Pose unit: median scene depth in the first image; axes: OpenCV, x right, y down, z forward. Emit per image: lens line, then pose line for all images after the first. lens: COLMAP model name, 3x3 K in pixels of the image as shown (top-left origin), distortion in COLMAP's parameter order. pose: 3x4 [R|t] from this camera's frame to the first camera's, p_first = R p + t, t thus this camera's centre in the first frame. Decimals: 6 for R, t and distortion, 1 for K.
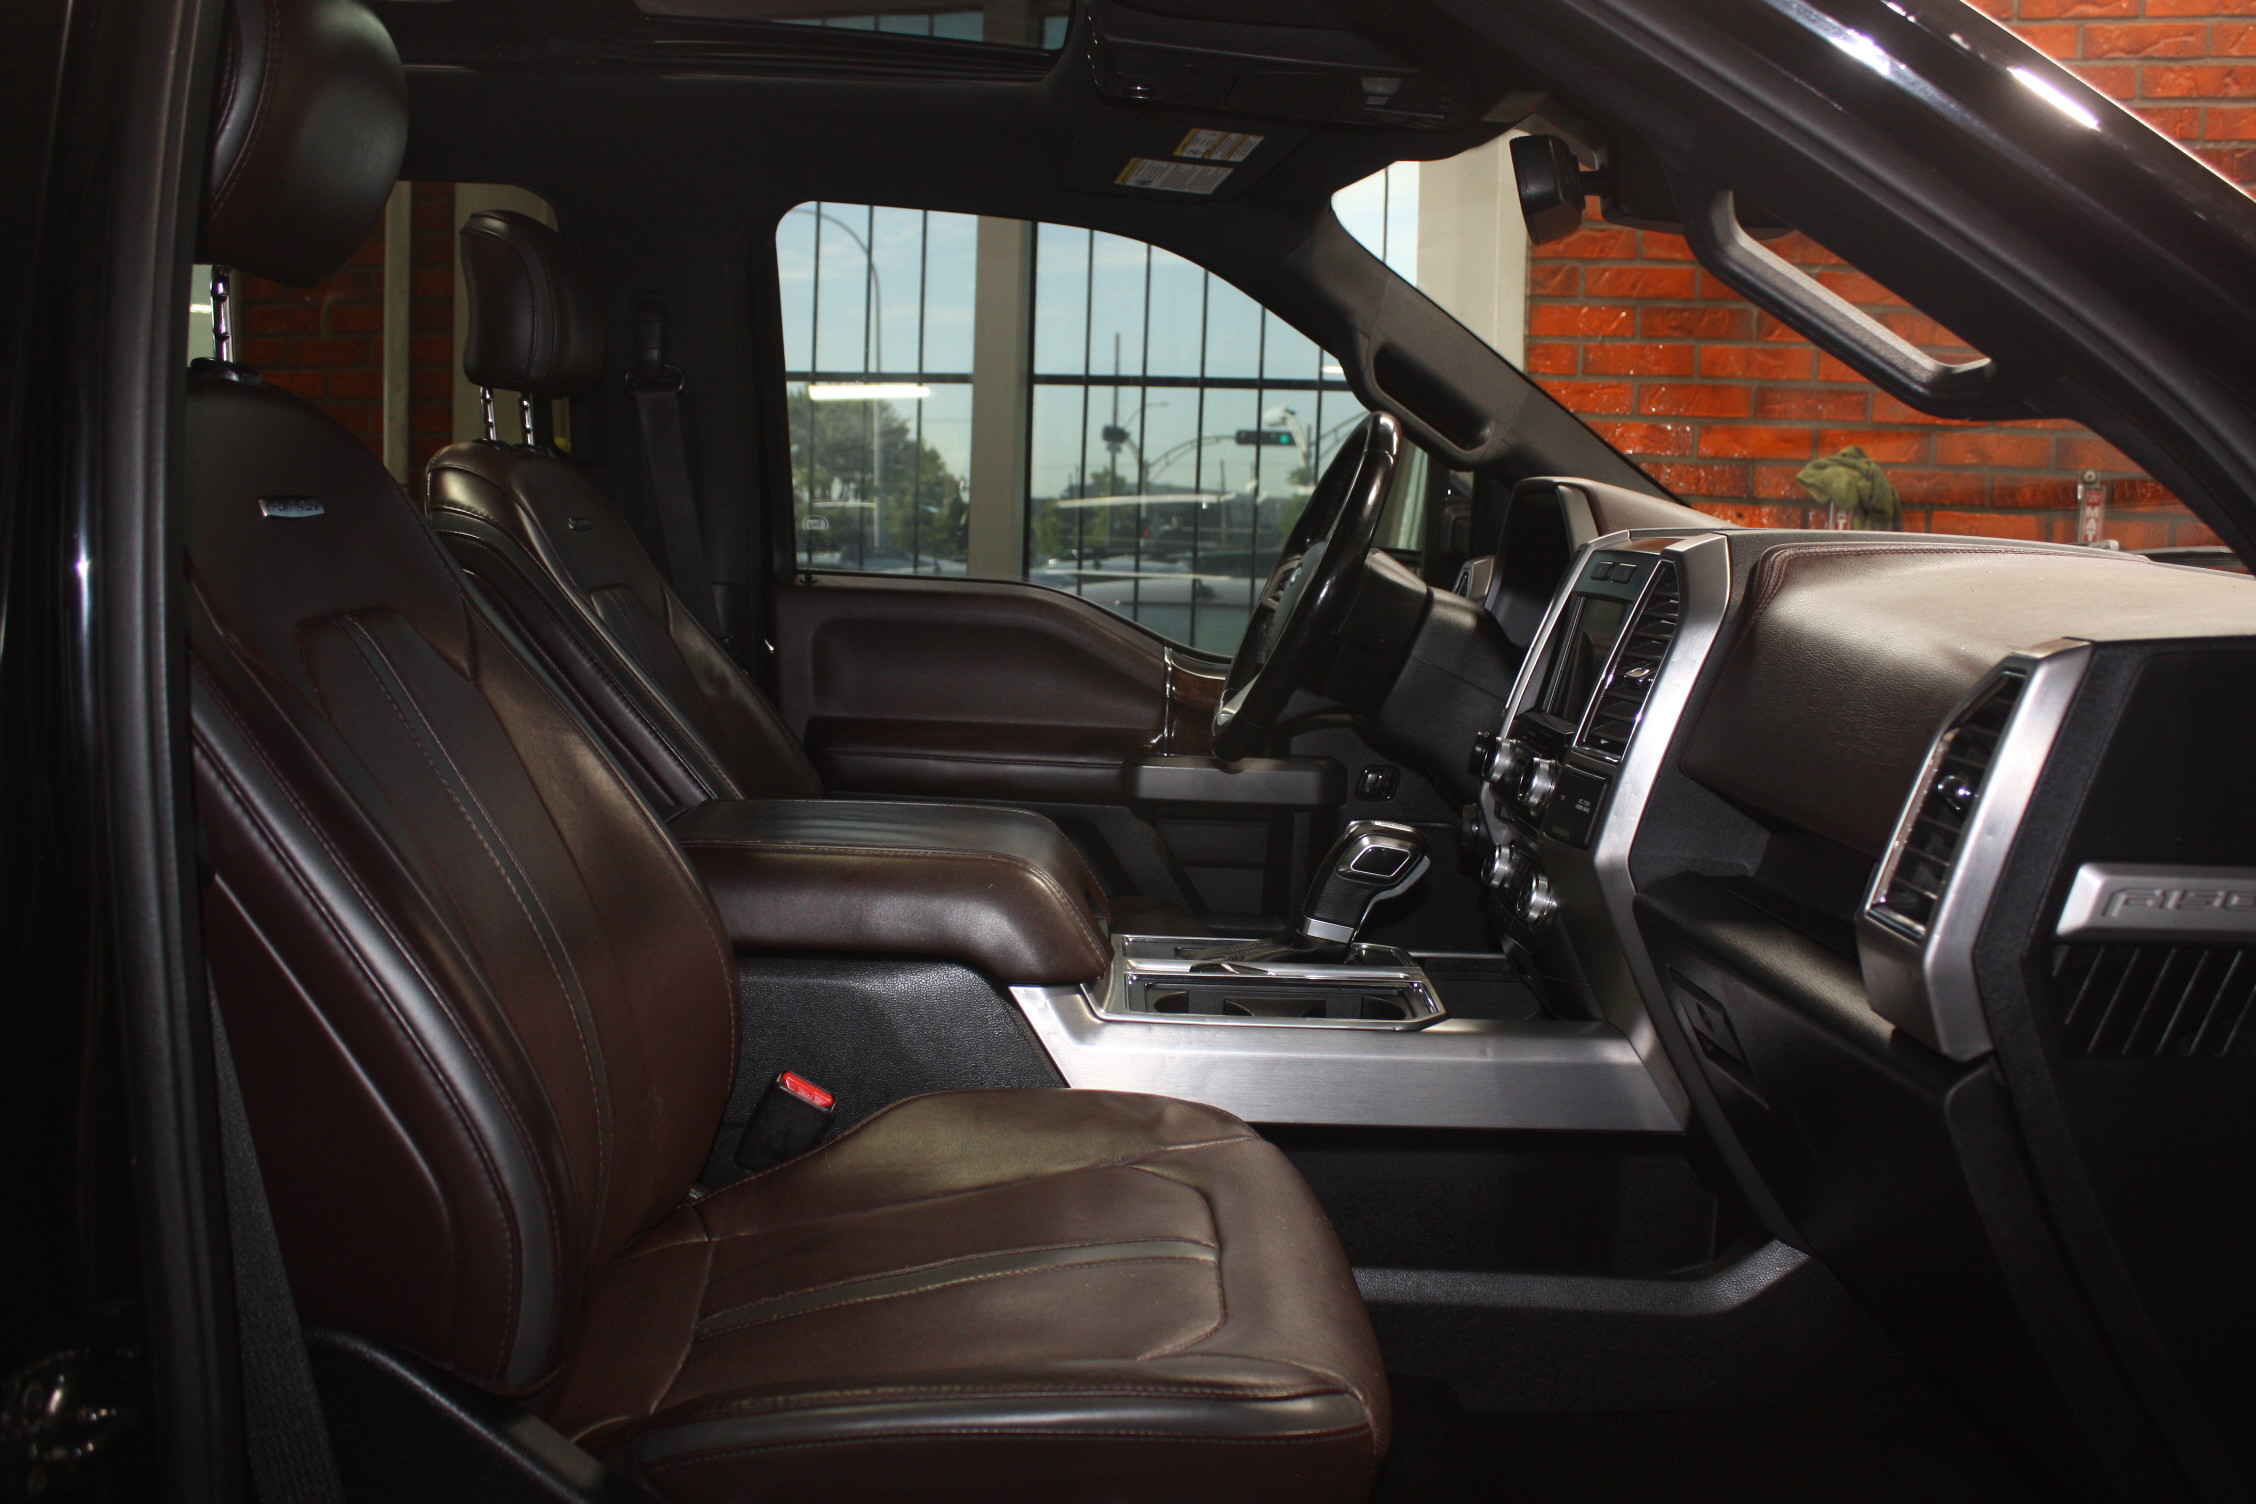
lens RADIAL K [[2108.9, 0, 1128.0], [0, 2108.9, 752.0], [0, 0, 1]] dist [-0.110112, 0.002510]
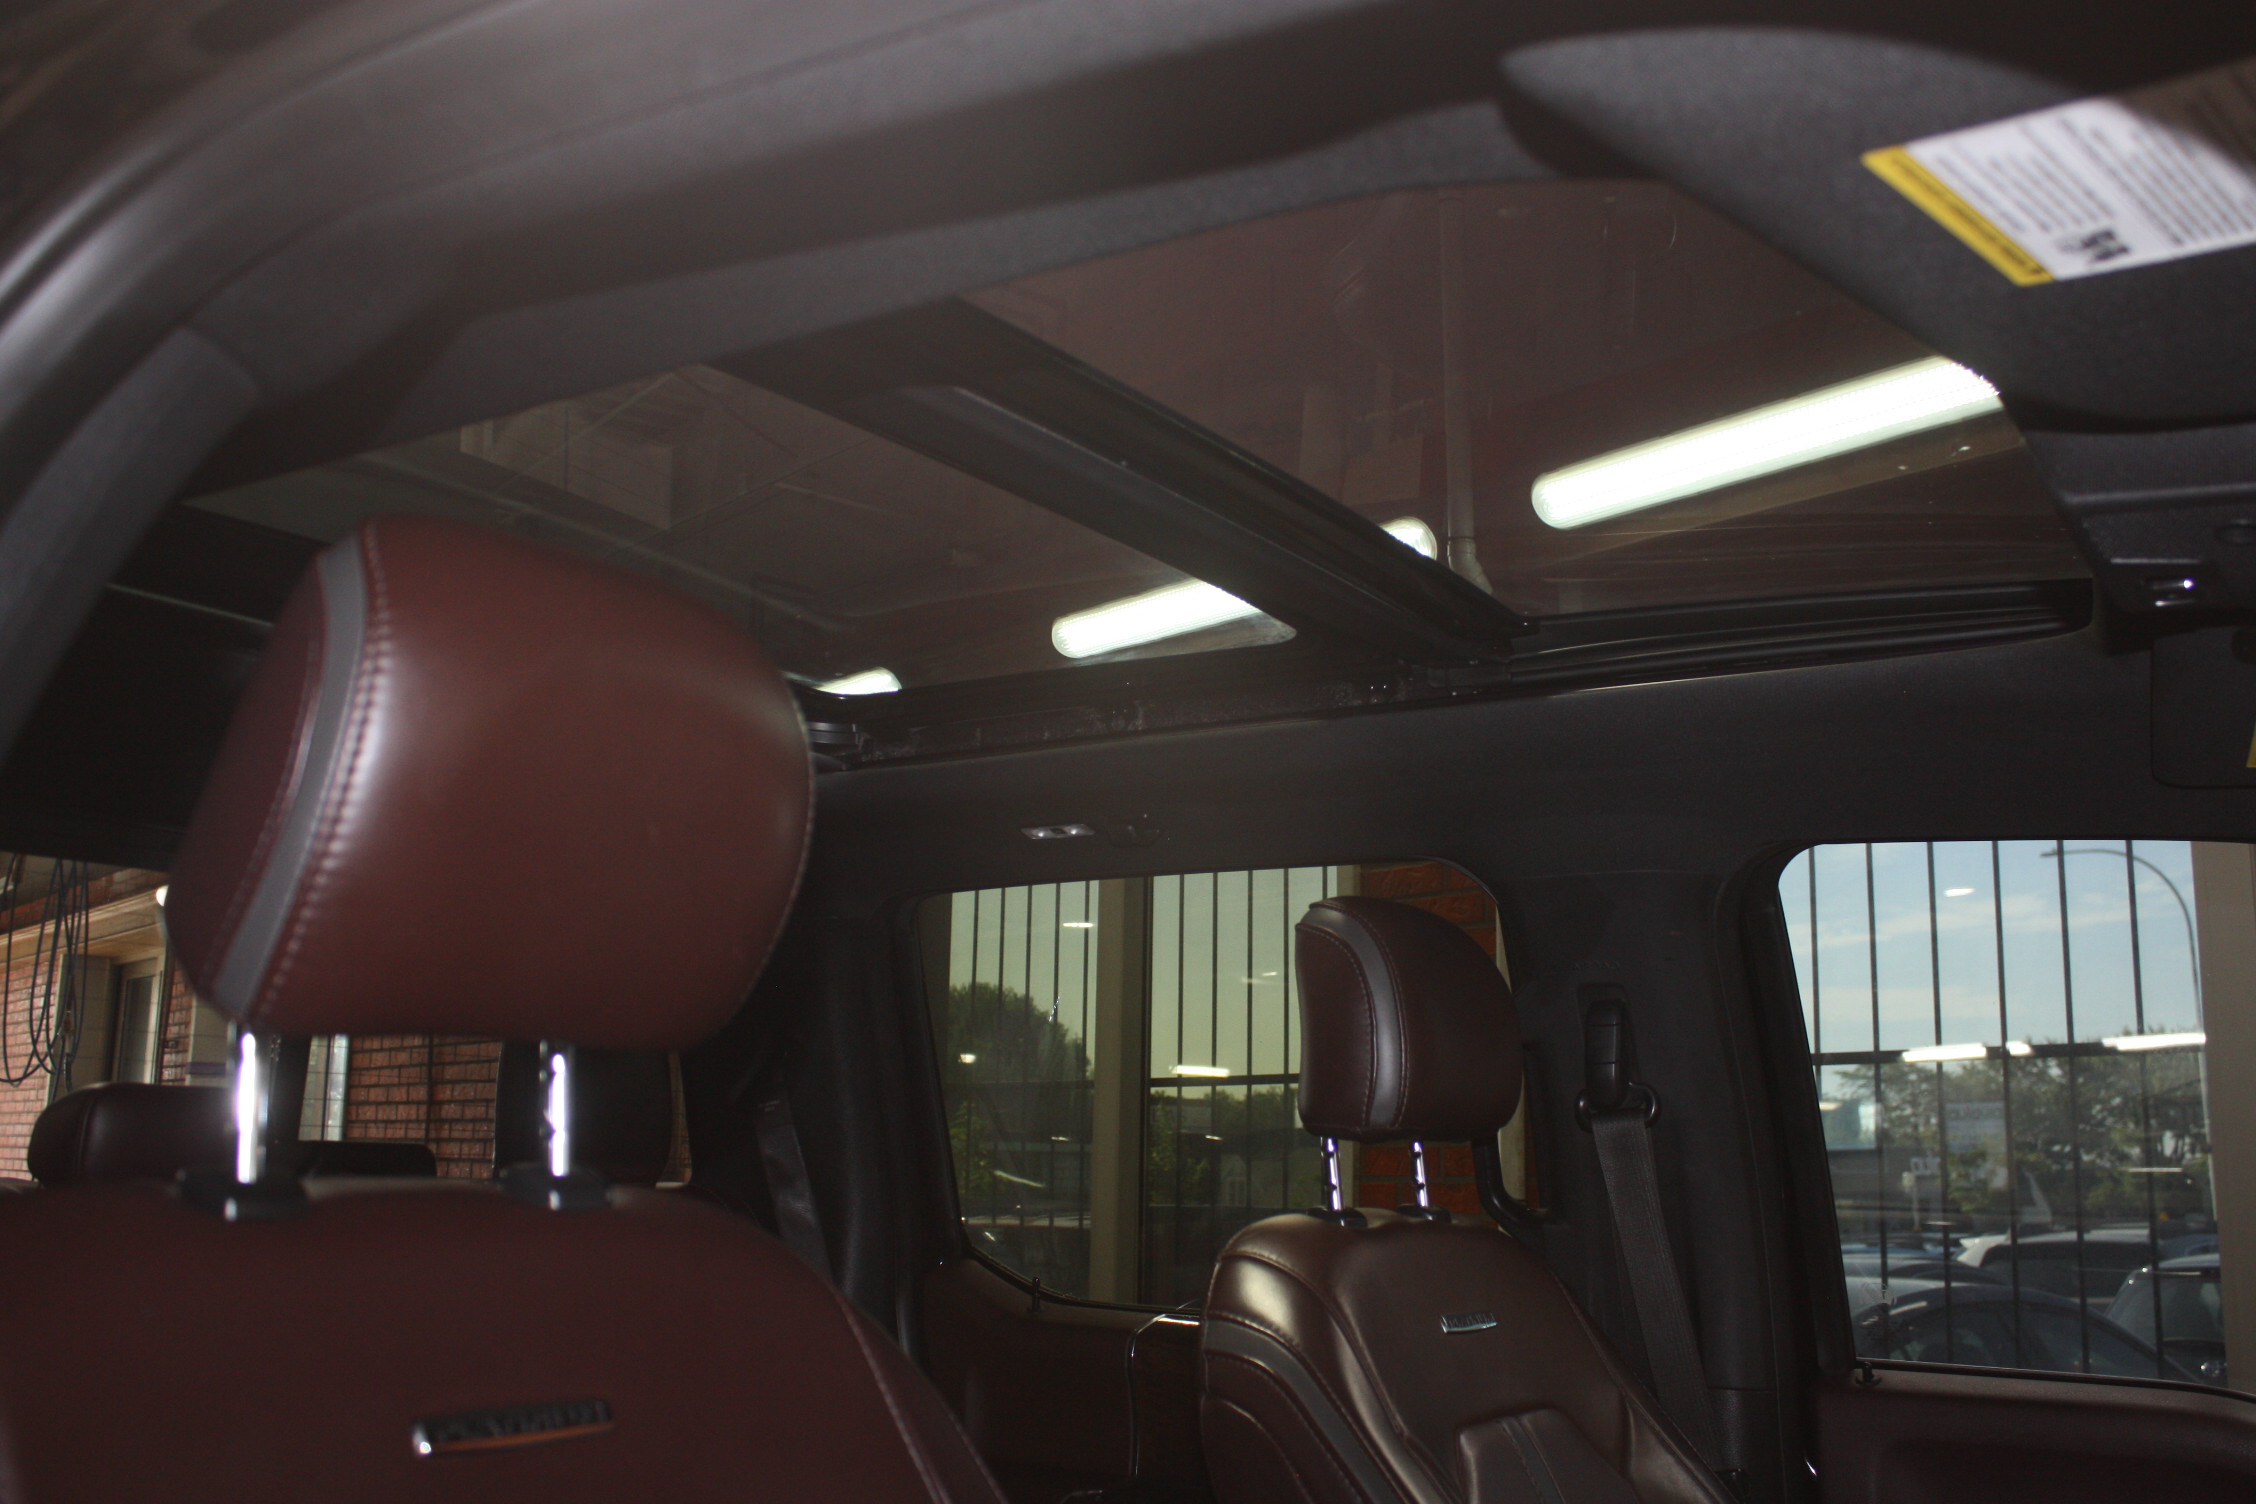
lens RADIAL K [[2108.9, 0, 1128.0], [0, 2108.9, 752.0], [0, 0, 1]] dist [-0.110112, 0.002510]
pose [[0.823910, -0.128651, -0.551925, 0.052126], [-0.050441, 0.953380, -0.297527, -0.071420], [0.564472, 0.272975, 0.779010, 0.308693]]
